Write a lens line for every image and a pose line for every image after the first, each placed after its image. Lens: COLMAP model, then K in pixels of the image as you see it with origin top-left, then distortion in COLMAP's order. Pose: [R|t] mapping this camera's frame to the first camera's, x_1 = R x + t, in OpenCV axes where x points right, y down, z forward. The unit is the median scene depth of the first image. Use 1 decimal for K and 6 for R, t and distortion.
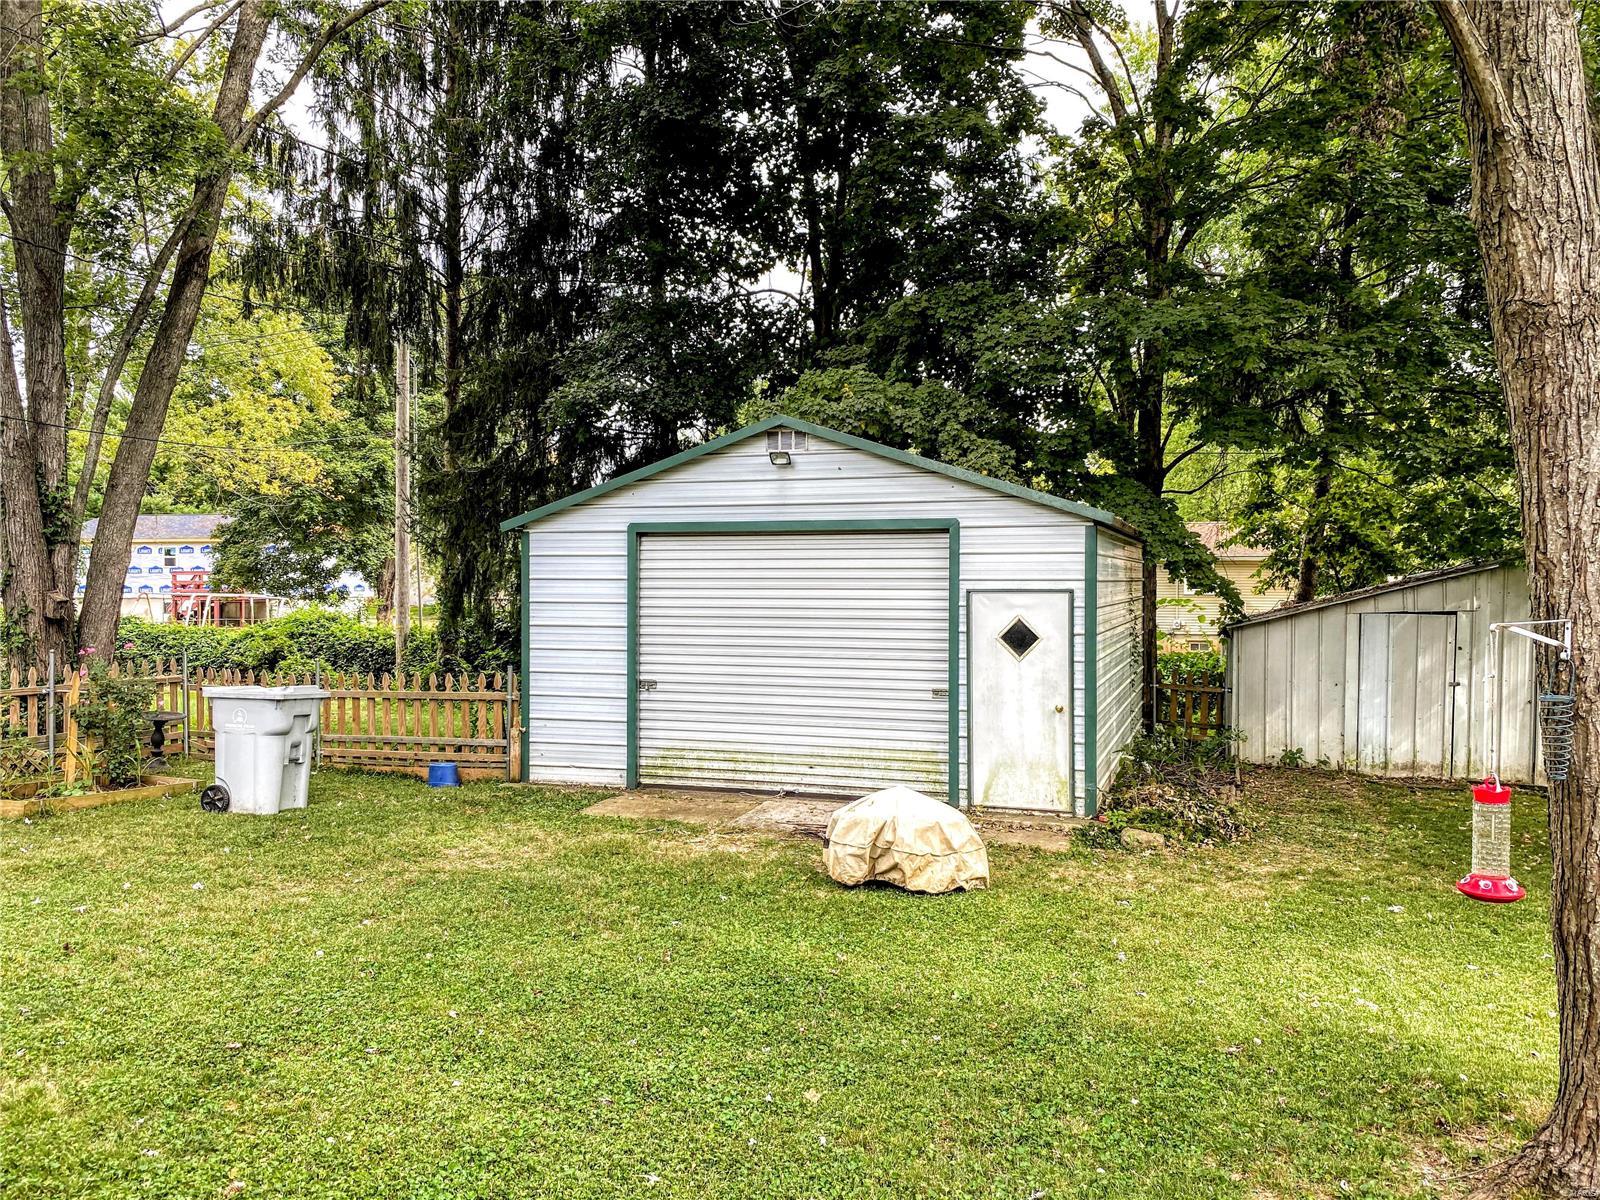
lens RADIAL K [[1231.4, 0, 799.8], [0, 1231.4, 594.6], [0, 0, 1]] dist [0.045394, -0.059094]
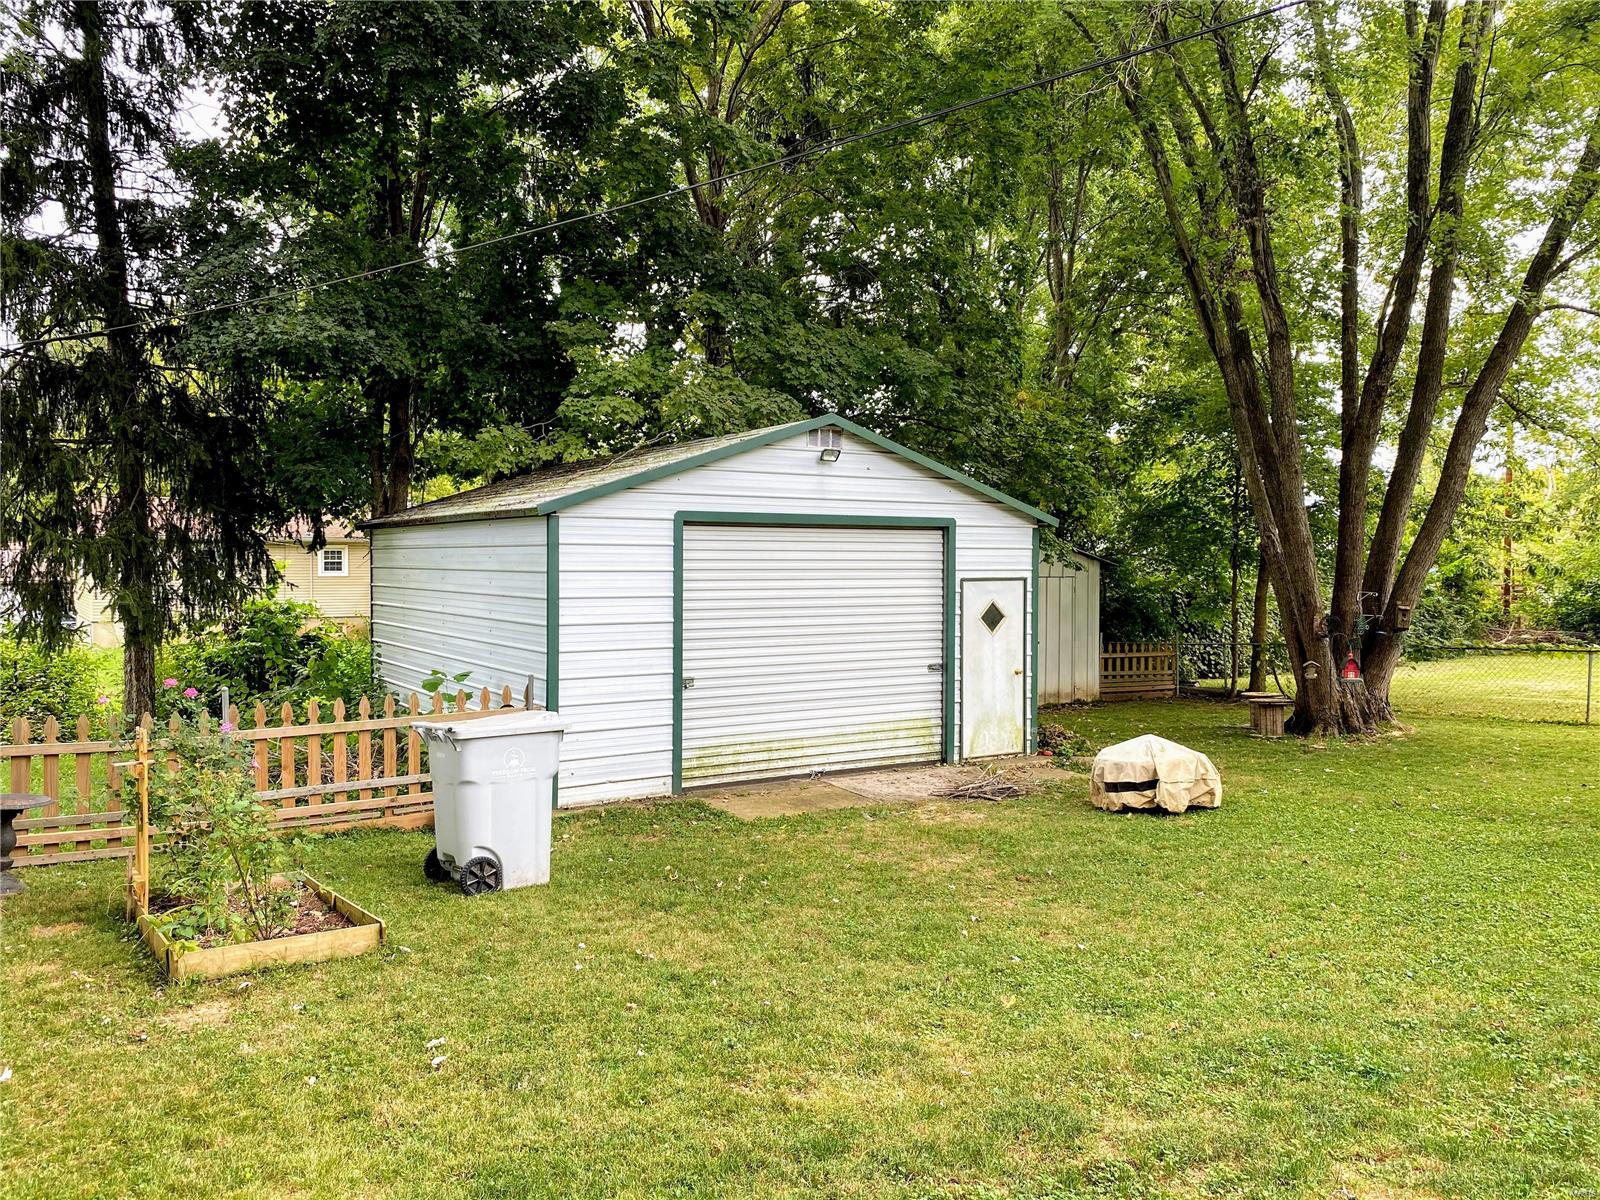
lens RADIAL K [[1231.4, 0, 802.4], [0, 1231.4, 596.1], [0, 0, 1]] dist [0.045394, -0.059094]
pose [[0.616459, -0.022719, 0.787059, -0.853762], [0.005082, 0.999678, 0.024876, -0.016750], [-0.787371, -0.011335, 0.616375, 0.371070]]
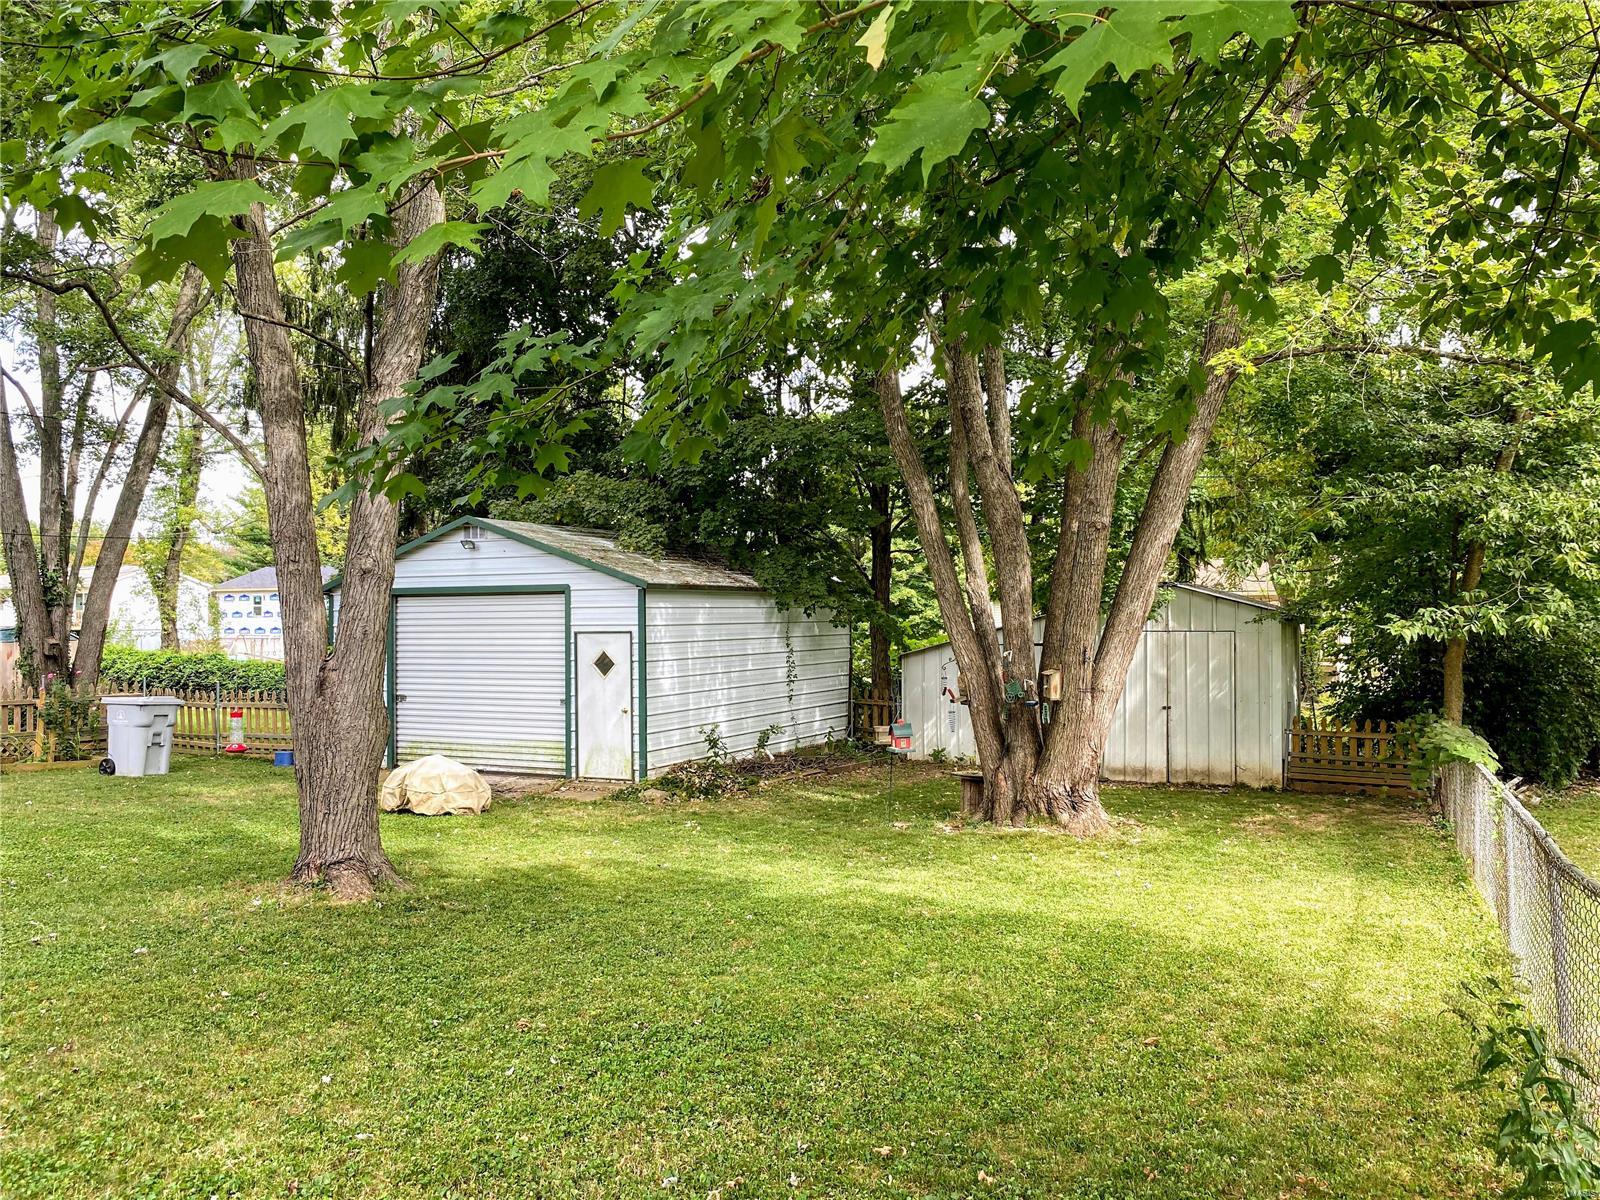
lens RADIAL K [[1231.4, 0, 798.7], [0, 1231.4, 599.4], [0, 0, 1]] dist [0.045394, -0.059094]
pose [[0.987950, -0.013190, -0.154210, 0.605812], [0.009546, 0.999658, -0.024348, -0.003981], [0.154479, 0.022582, 0.987738, -0.412317]]
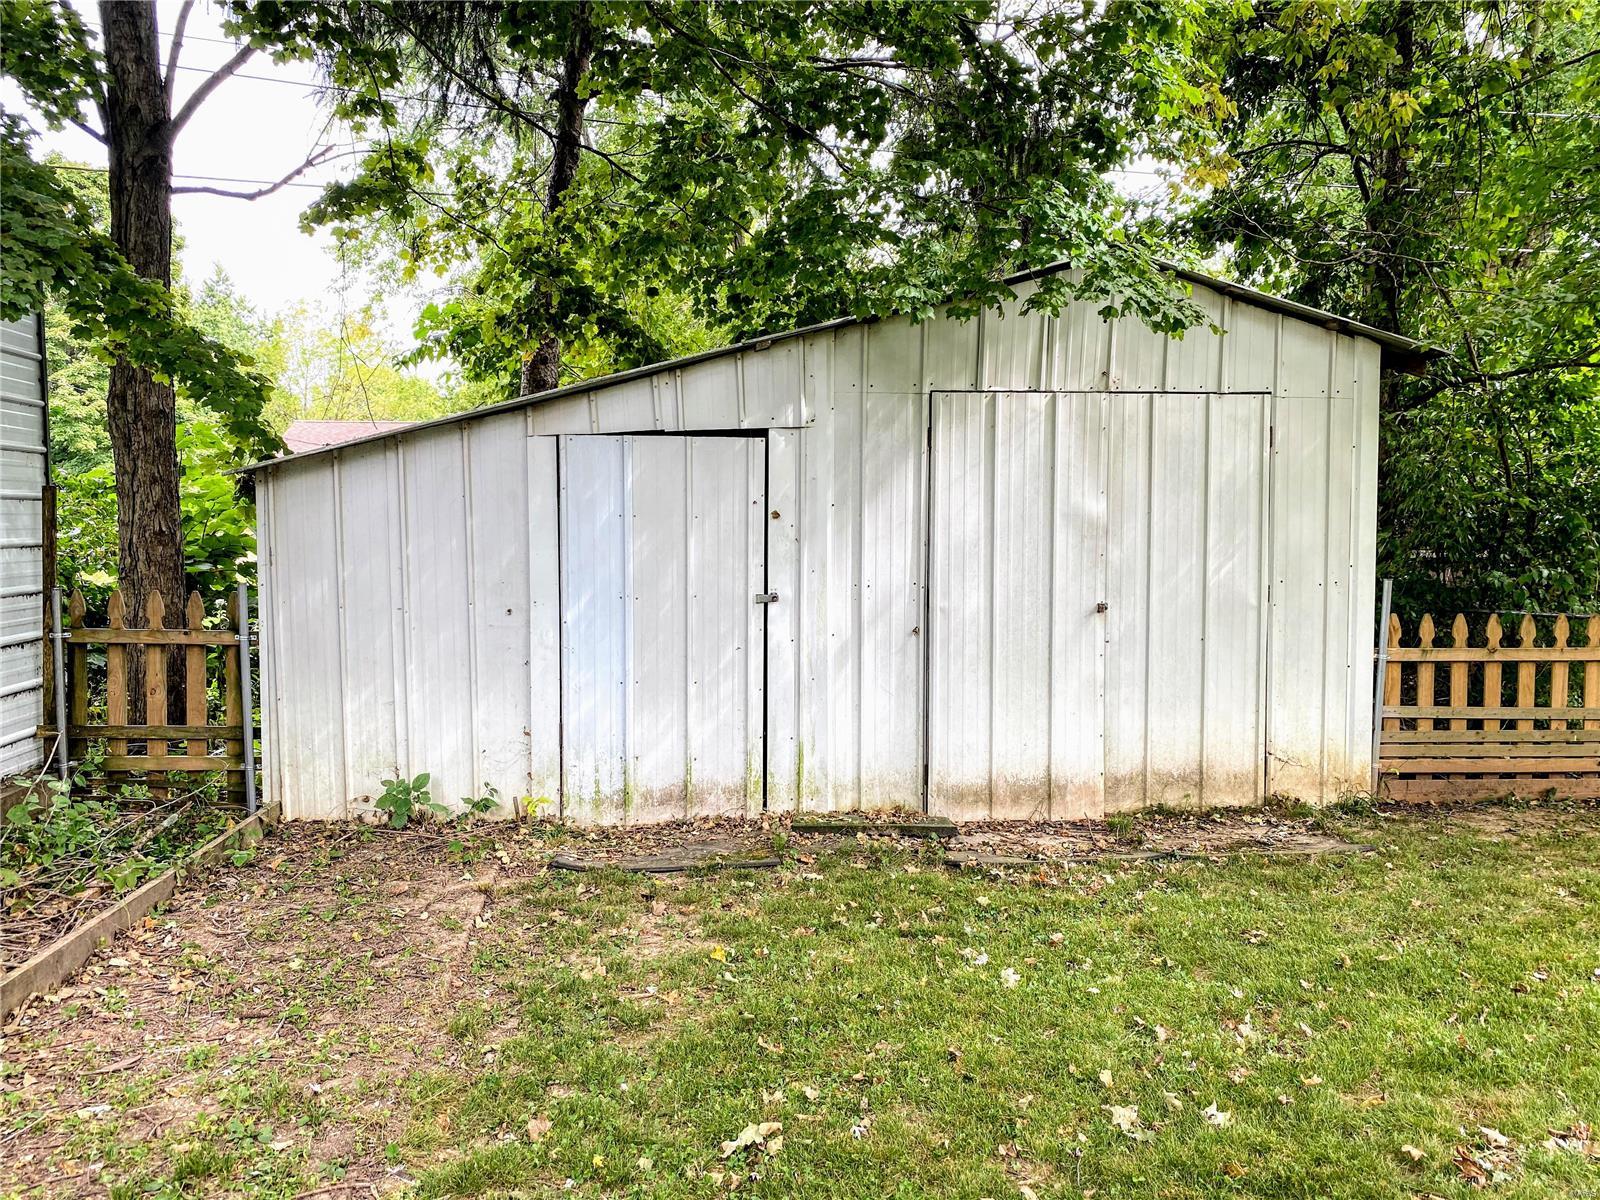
lens RADIAL K [[1231.4, 0, 812.0], [0, 1231.4, 604.0], [0, 0, 1]] dist [0.045394, -0.059094]
pose [[0.897394, -0.039938, 0.439418, 0.456959], [0.018666, 0.998440, 0.052627, 0.066953], [-0.440834, -0.039025, 0.896740, 0.786533]]
